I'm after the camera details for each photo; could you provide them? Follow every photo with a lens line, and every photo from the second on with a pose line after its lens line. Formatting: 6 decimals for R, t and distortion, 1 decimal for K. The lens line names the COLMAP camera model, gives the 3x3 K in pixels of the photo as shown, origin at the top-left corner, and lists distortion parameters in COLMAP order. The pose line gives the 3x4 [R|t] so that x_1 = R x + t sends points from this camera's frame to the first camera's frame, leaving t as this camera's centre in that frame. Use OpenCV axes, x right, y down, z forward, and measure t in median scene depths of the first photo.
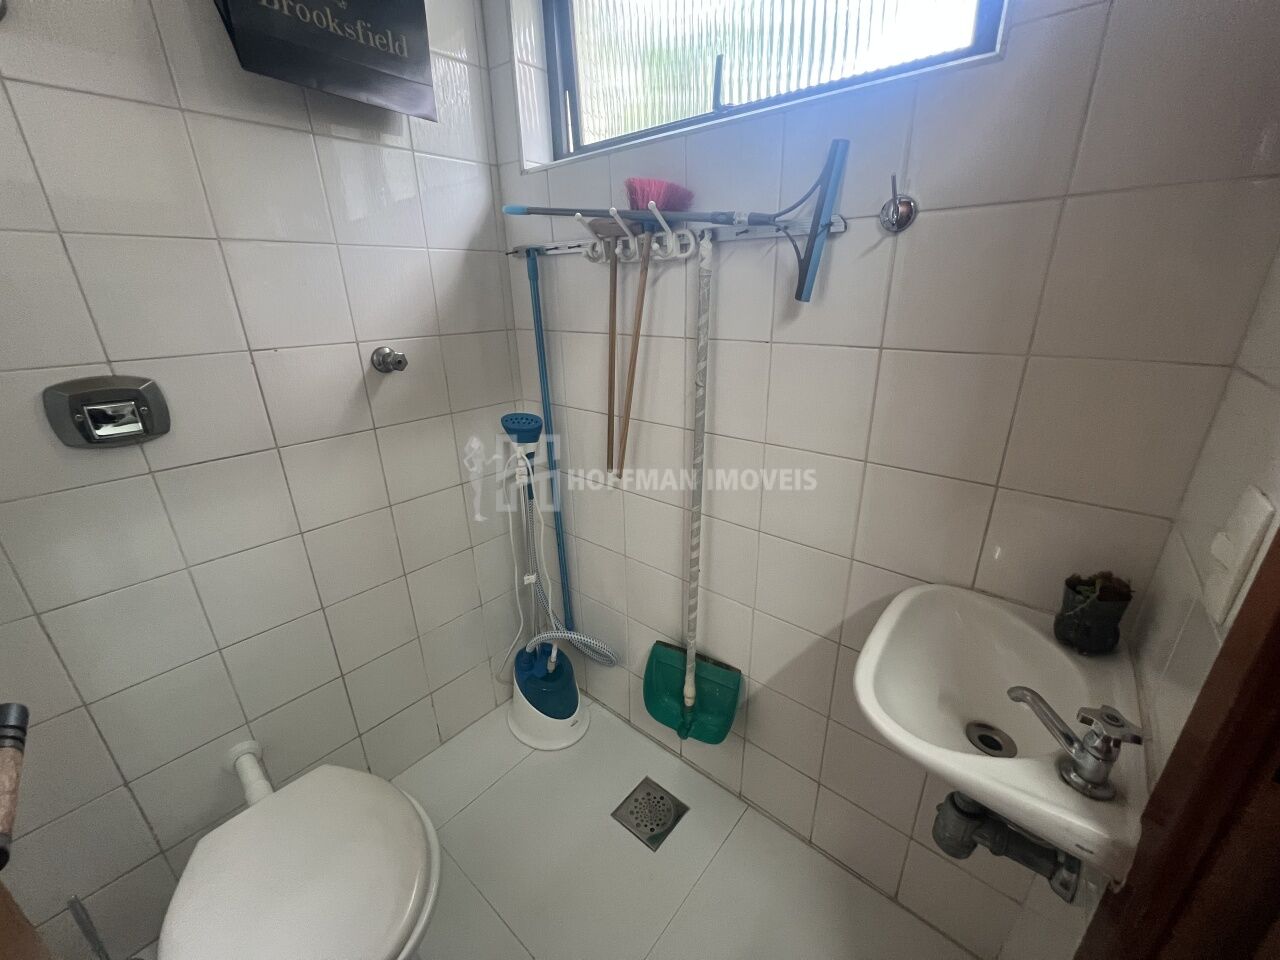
lens RADIAL K [[512.9, 0, 641.7], [0, 512.9, 482.0], [0, 0, 1]] dist [-0.002909, 0.000005]
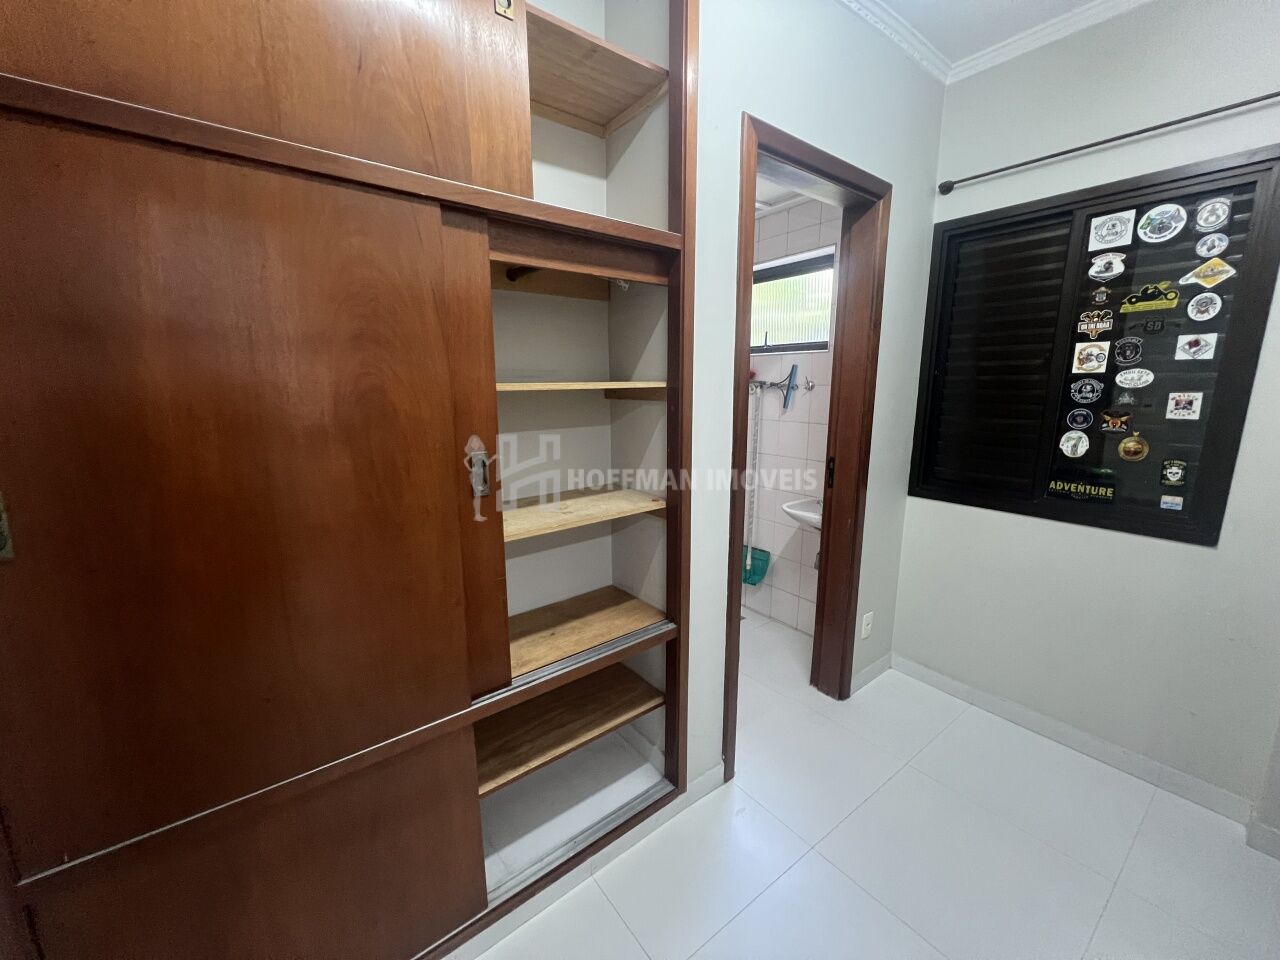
lens RADIAL K [[512.9, 0, 645.1], [0, 512.9, 482.6], [0, 0, 1]] dist [-0.002909, 0.000005]
pose [[0.979144, 0.055458, -0.195450, 0.095241], [-0.086456, 0.984308, -0.153827, 0.637696], [0.183852, 0.167517, 0.968574, -2.073227]]
